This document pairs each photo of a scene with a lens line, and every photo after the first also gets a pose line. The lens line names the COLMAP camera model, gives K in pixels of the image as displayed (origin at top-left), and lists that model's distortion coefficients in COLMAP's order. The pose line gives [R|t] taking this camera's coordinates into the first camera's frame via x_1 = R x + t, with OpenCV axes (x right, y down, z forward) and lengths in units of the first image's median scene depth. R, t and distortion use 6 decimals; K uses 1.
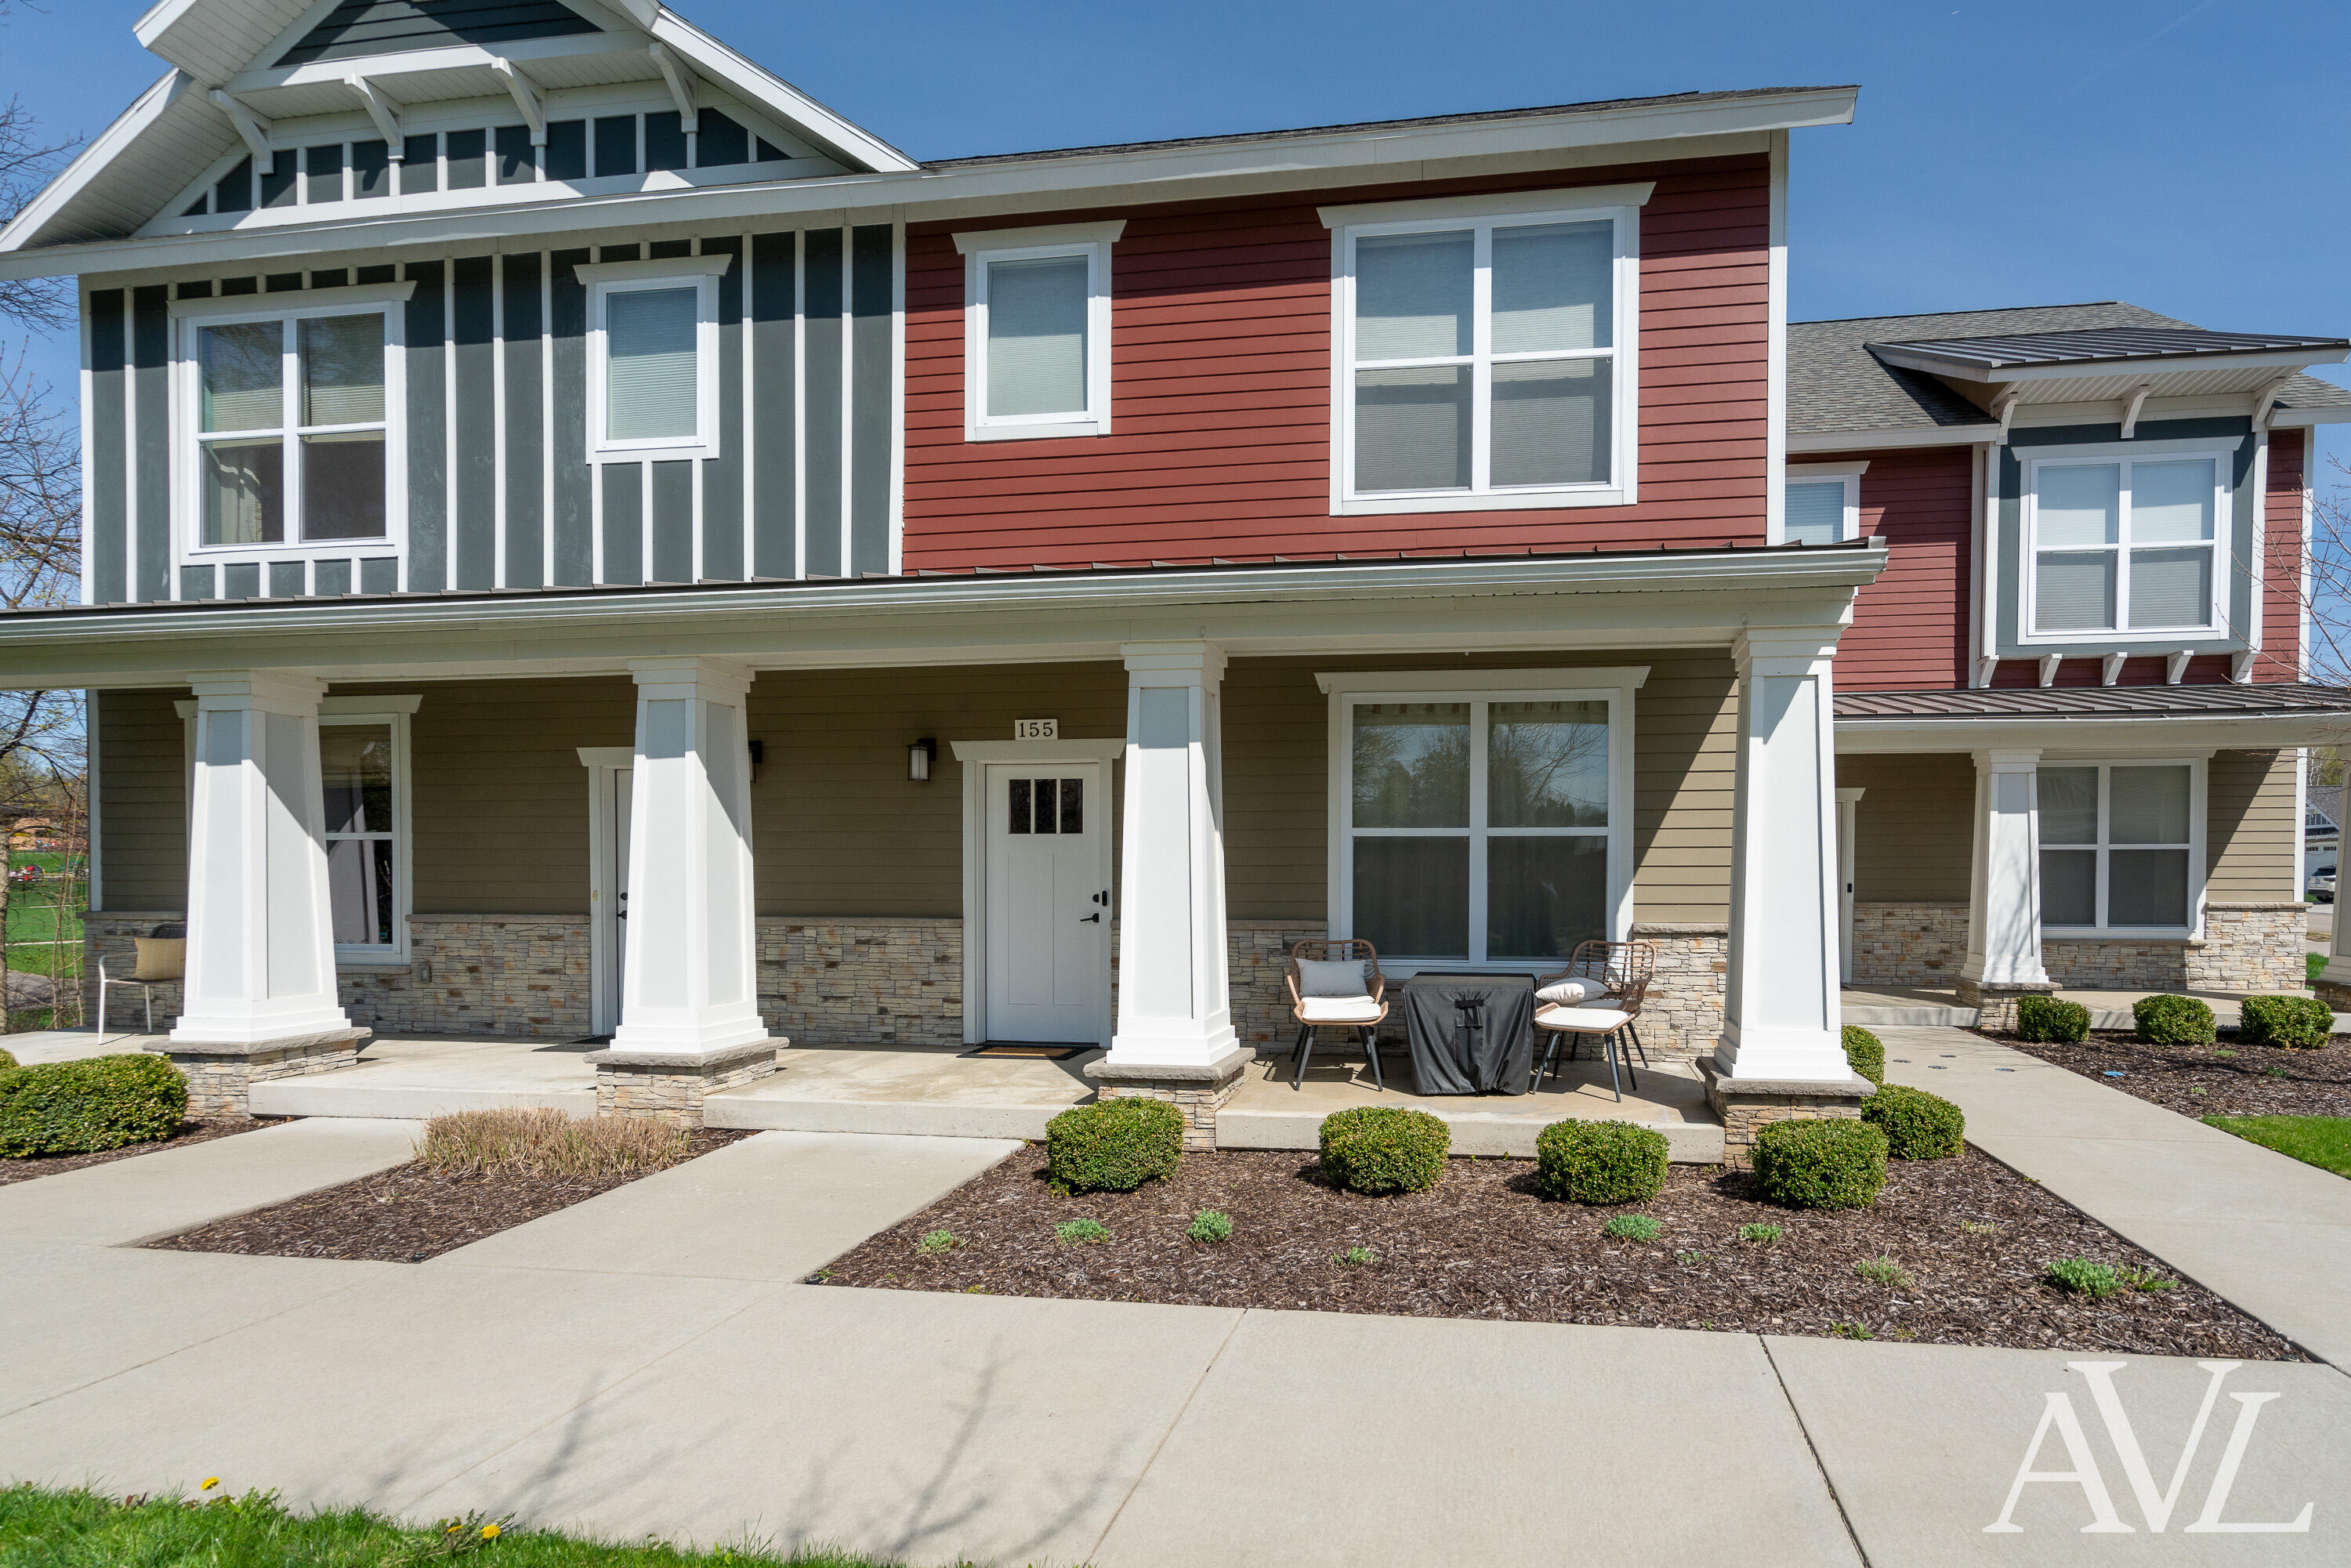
lens RADIAL K [[1795.6, 0, 1162.1], [0, 1795.6, 949.5], [0, 0, 1]] dist [-0.005737, 0.018908]
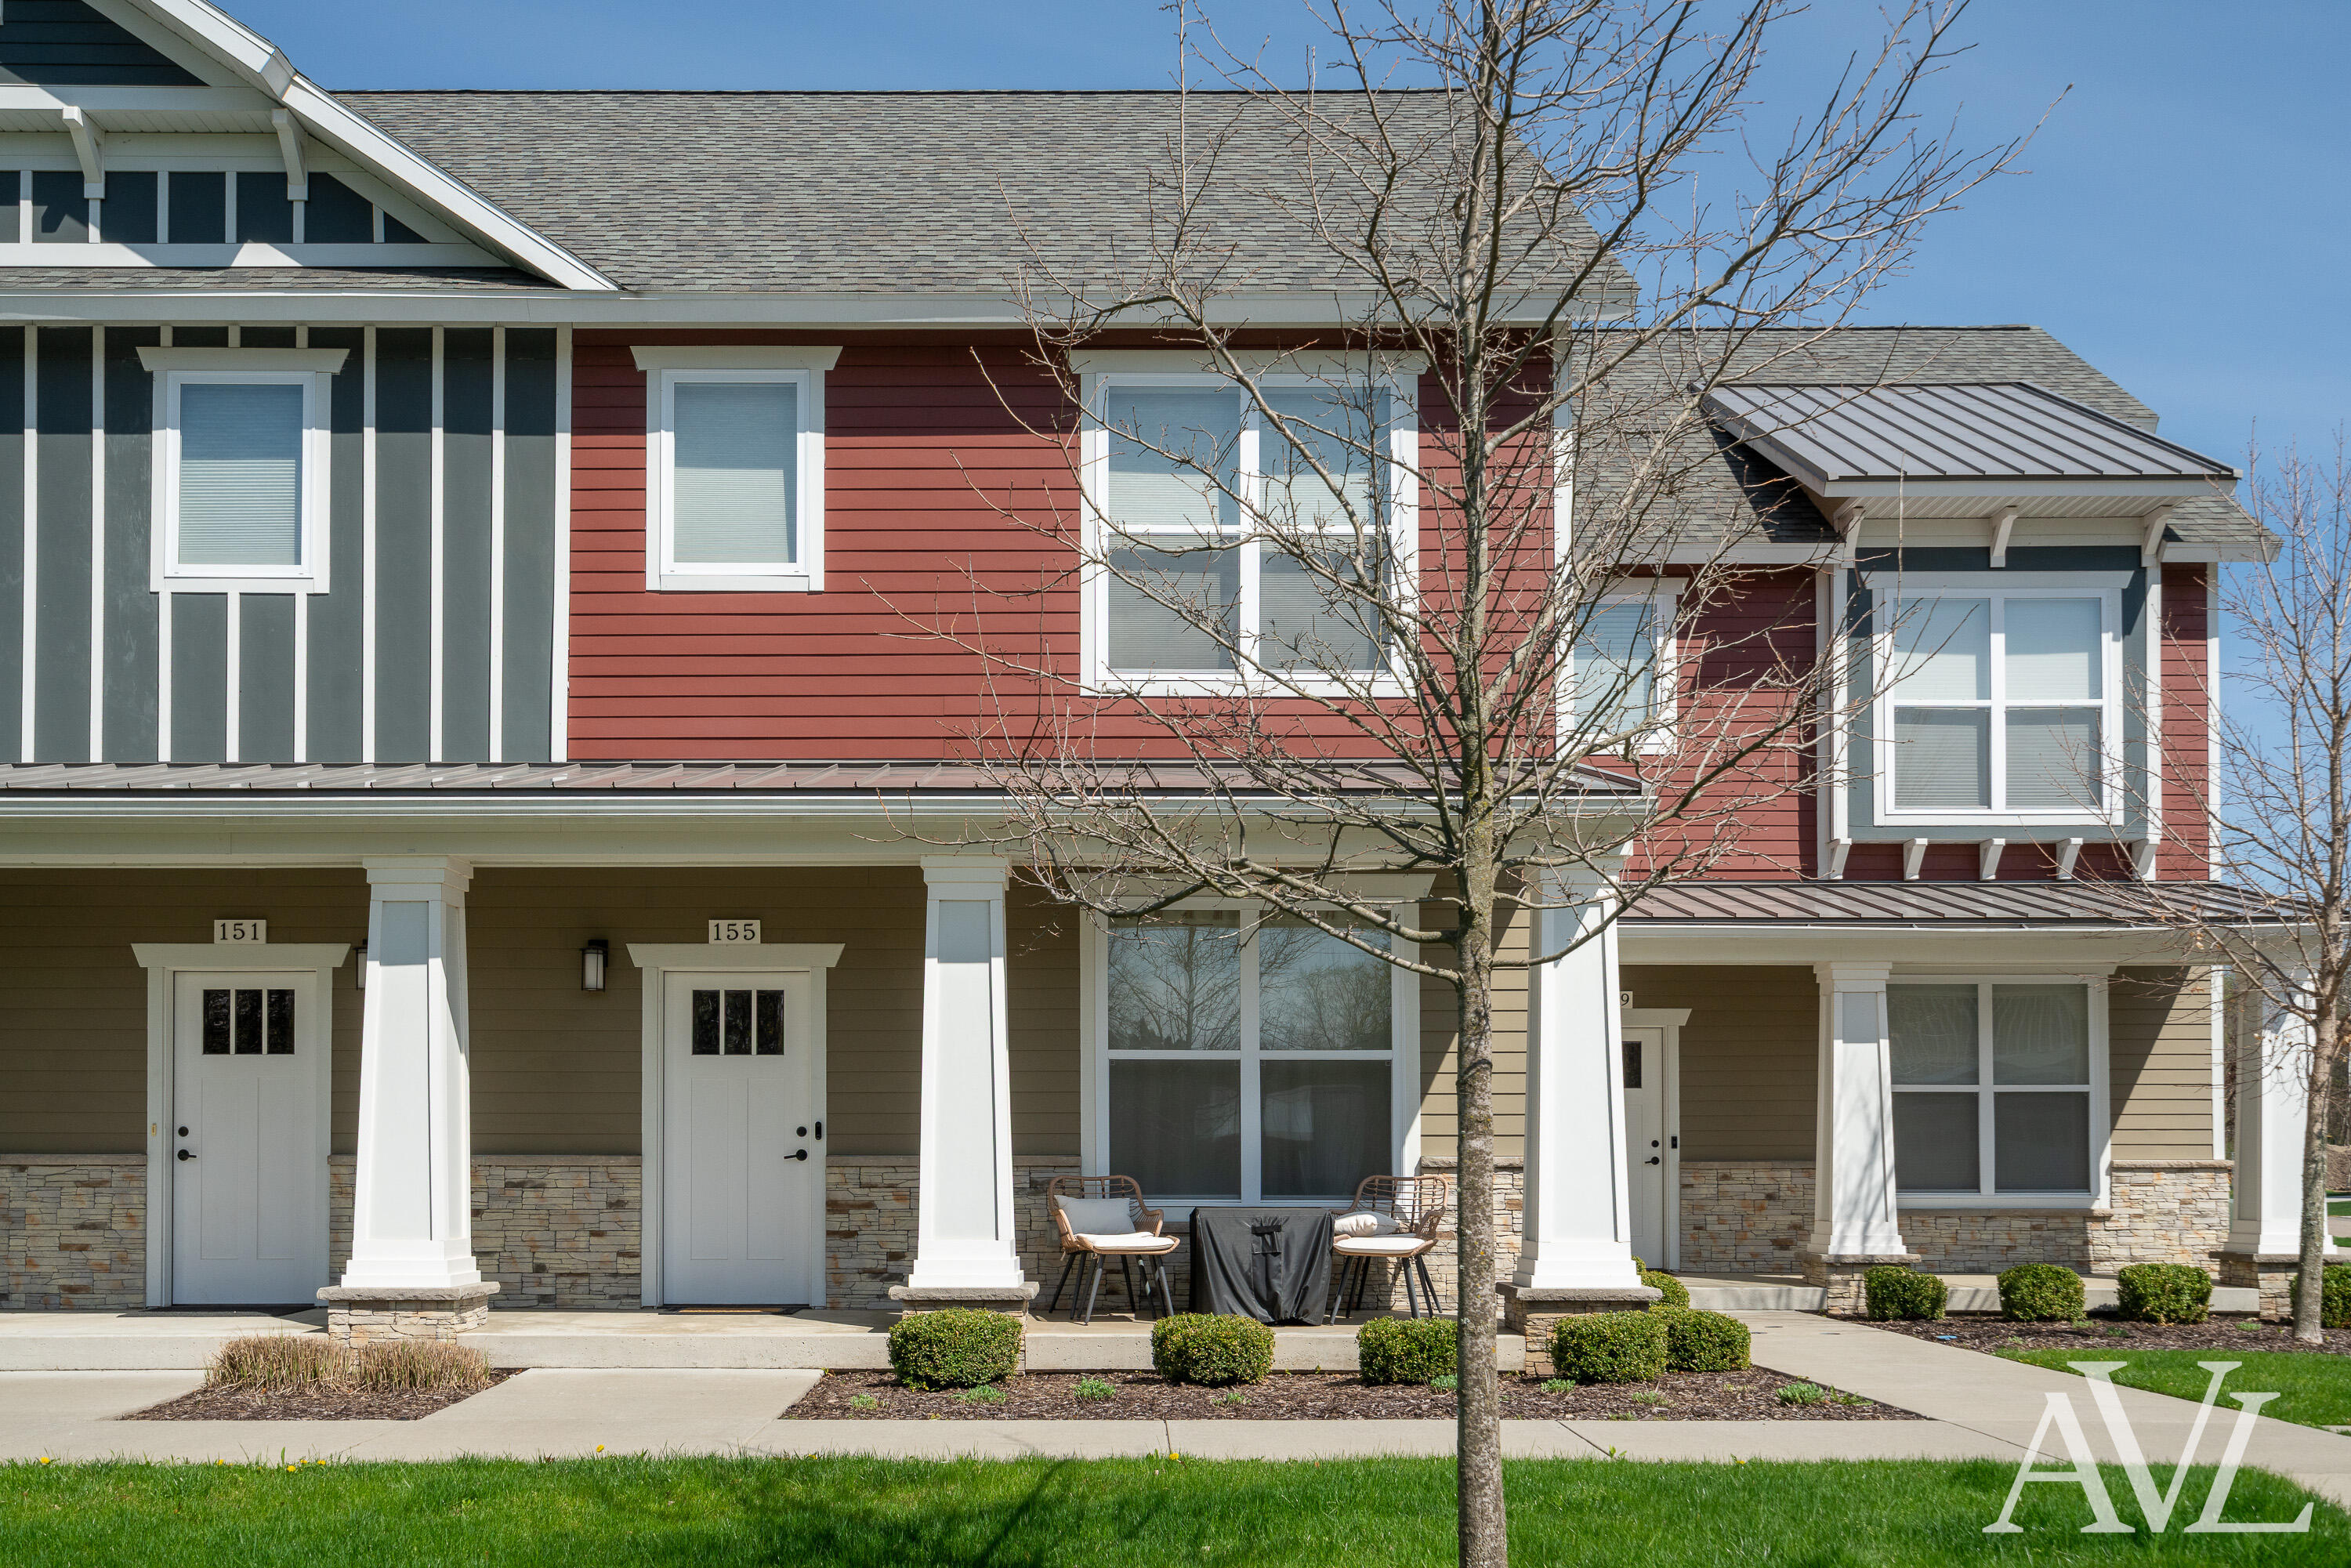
lens RADIAL K [[3337.8, 0, 1172.4], [0, 3337.8, 1070.9], [0, 0, 1]] dist [0.047038, 0.000000]
pose [[0.979141, 0.005409, 0.203110, -0.183184], [0.008452, 0.997696, -0.067318, 0.049403], [-0.203006, 0.067631, 0.976839, -0.561022]]
